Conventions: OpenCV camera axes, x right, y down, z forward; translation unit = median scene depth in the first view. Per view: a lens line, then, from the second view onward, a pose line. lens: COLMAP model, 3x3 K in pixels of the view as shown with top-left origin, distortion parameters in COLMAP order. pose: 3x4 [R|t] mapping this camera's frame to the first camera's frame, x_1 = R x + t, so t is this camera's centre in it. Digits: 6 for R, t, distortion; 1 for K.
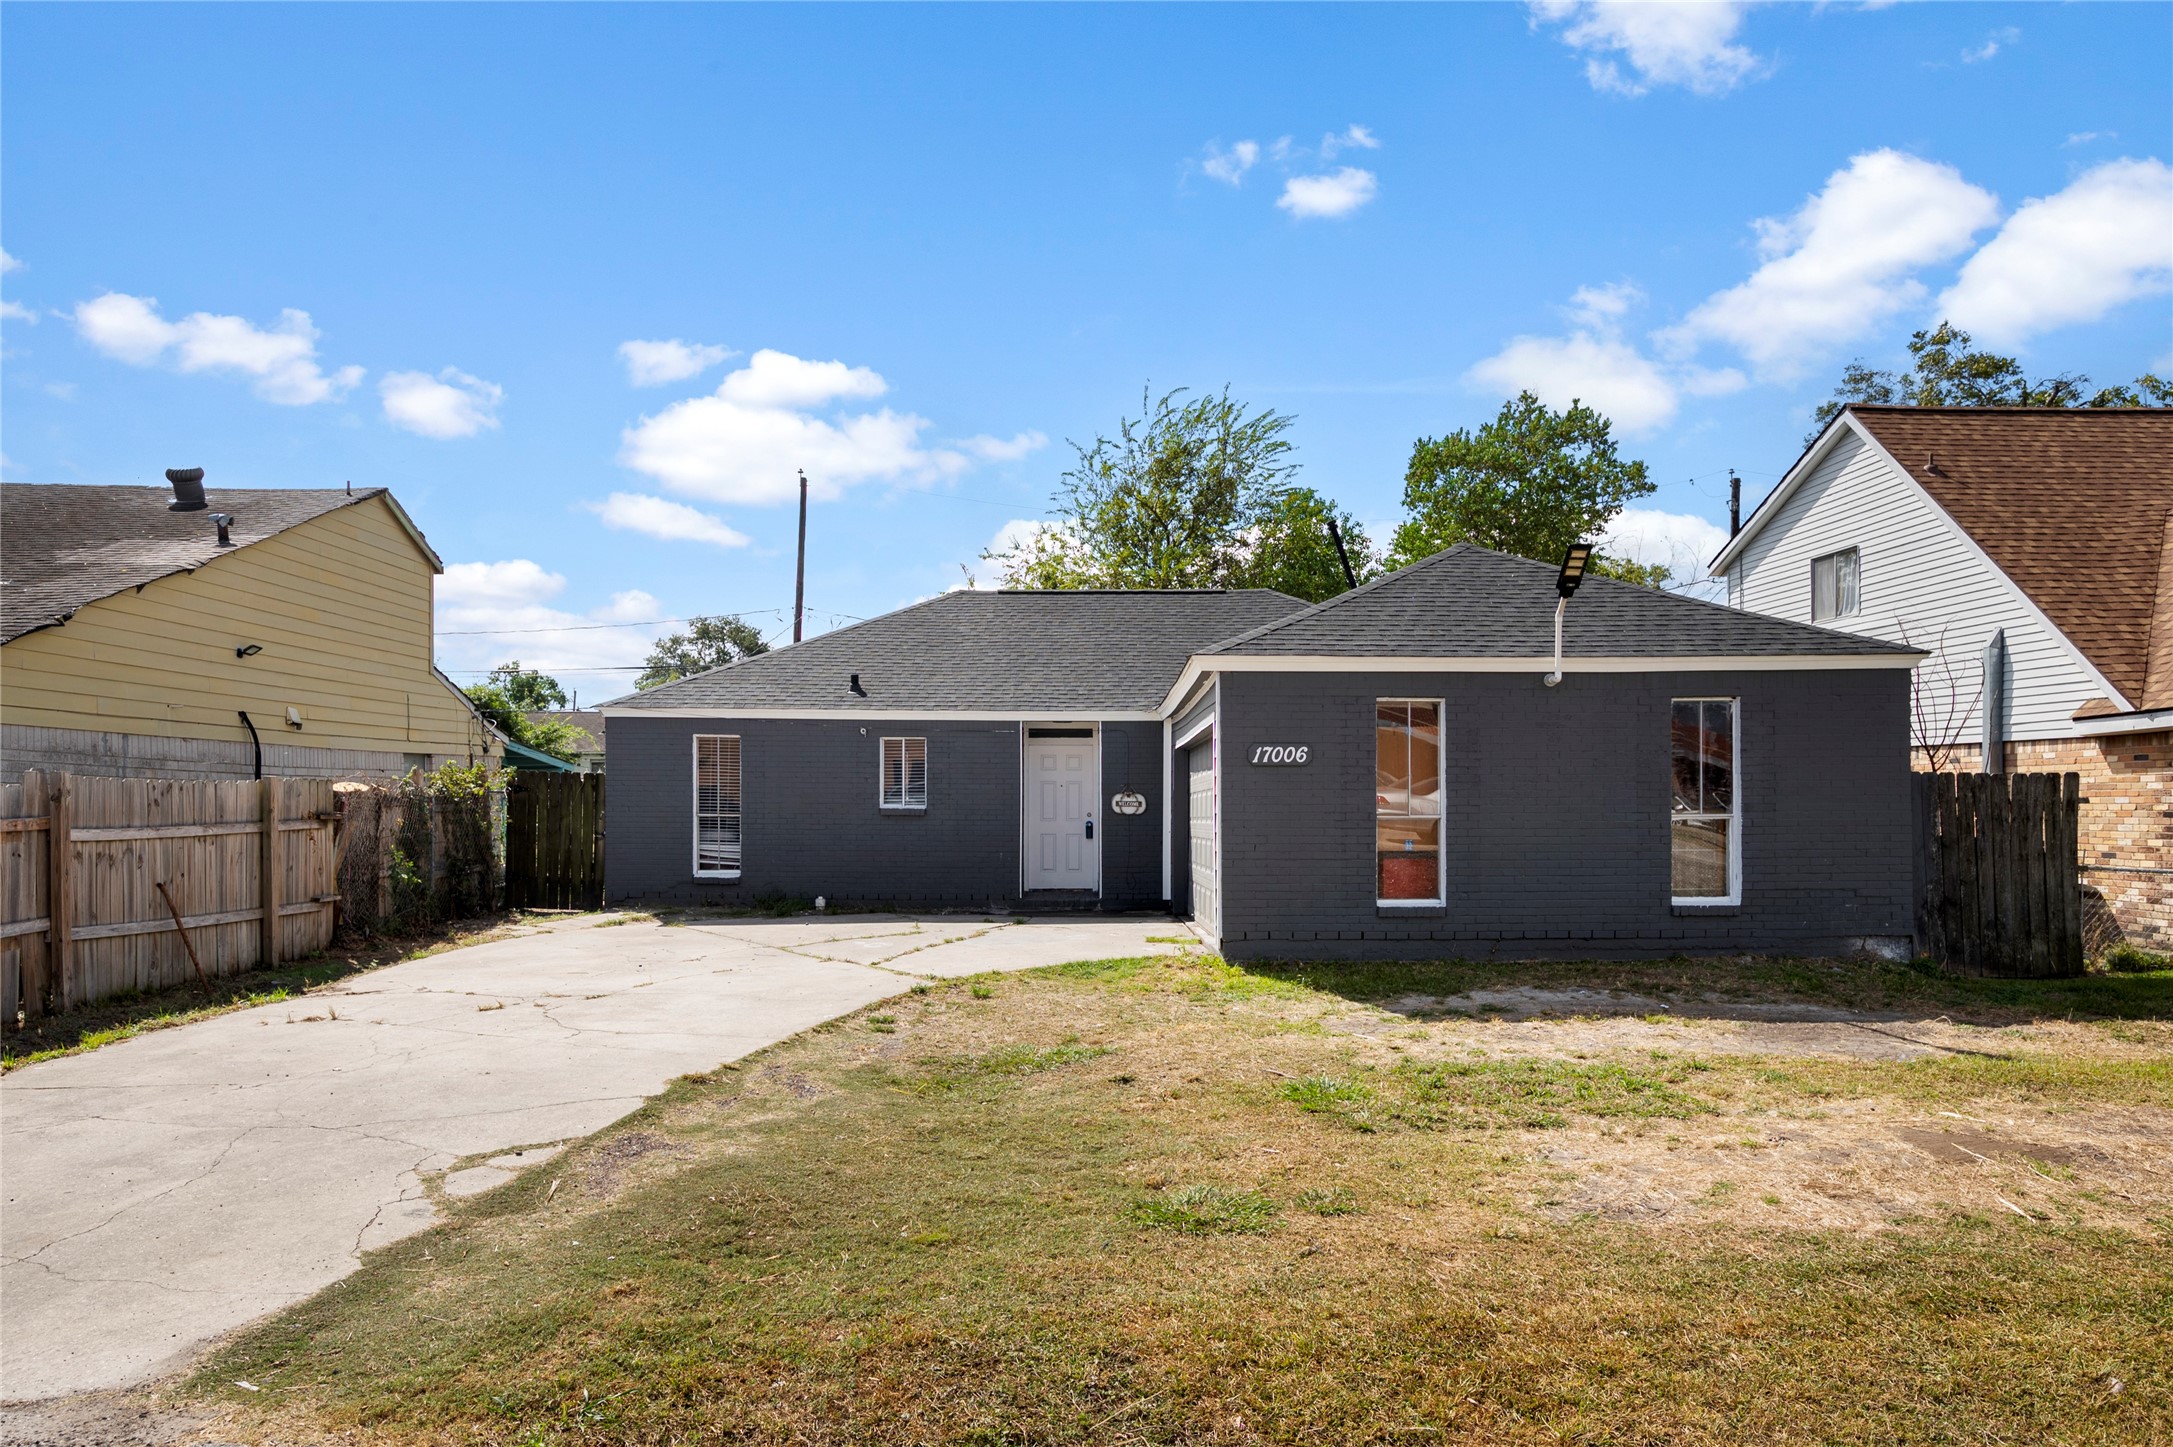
lens RADIAL K [[1392.1, 0, 1085.6], [0, 1392.1, 730.8], [0, 0, 1]] dist [-0.005204, -0.000378]
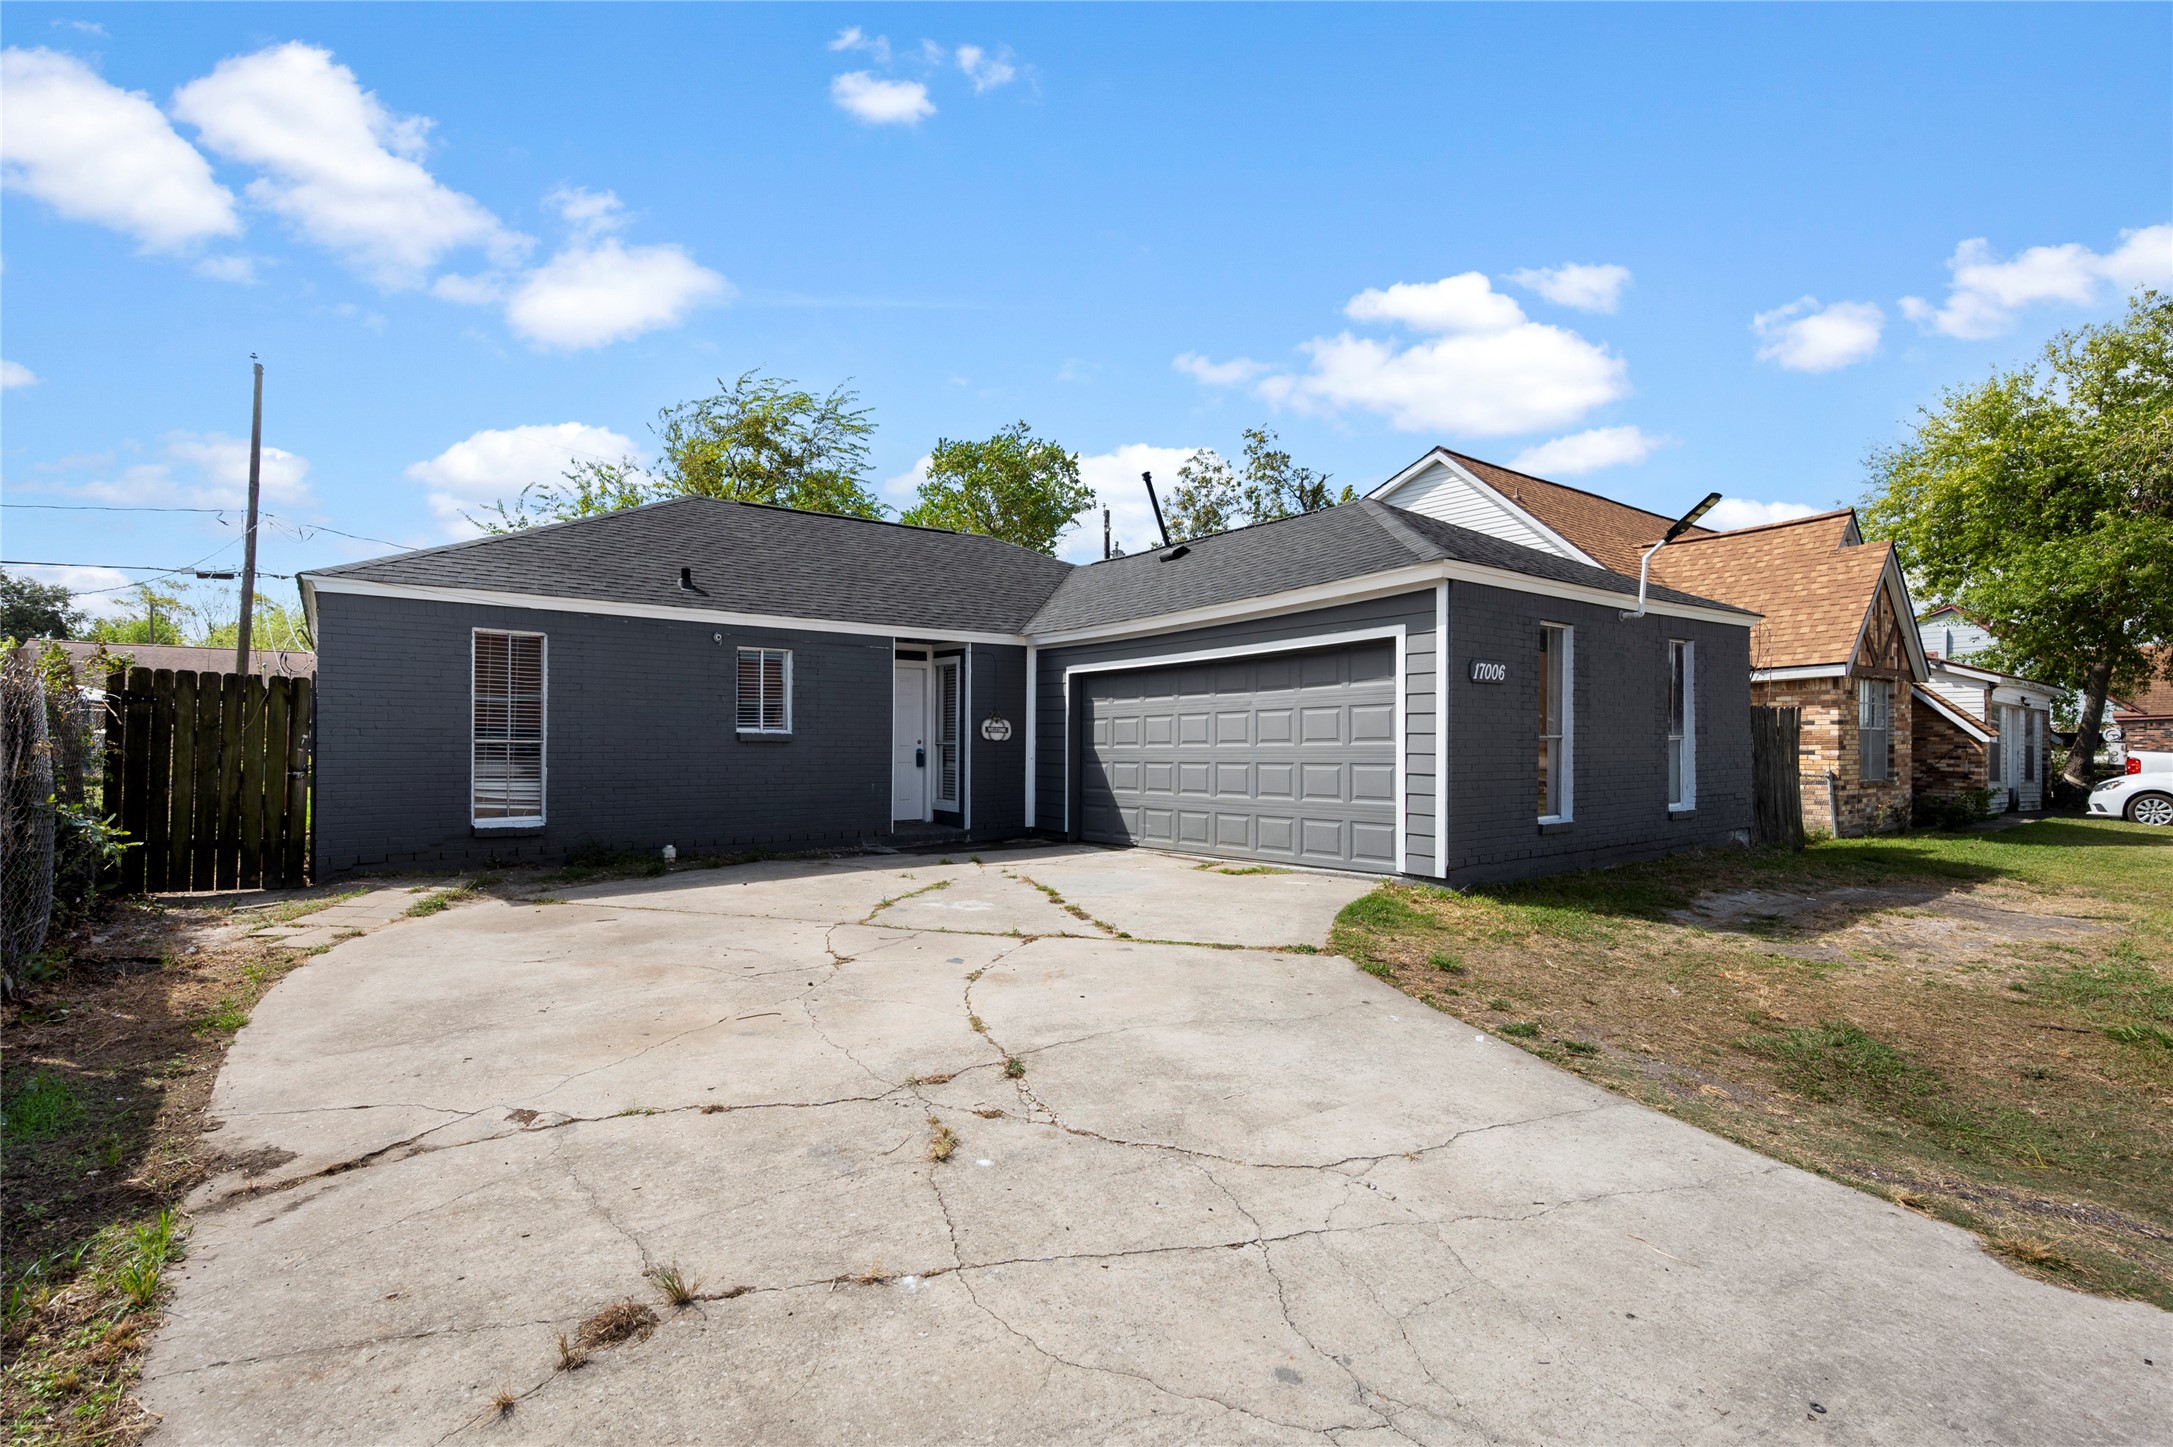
lens RADIAL K [[984.1, 0, 1088.3], [0, 984.1, 727.5], [0, 0, 1]] dist [0.005344, 0.000128]
pose [[0.809724, 0.007995, 0.586756, -0.320610], [-0.029656, 0.999187, 0.027311, 0.030421], [-0.586061, -0.039515, 0.809303, 0.409404]]
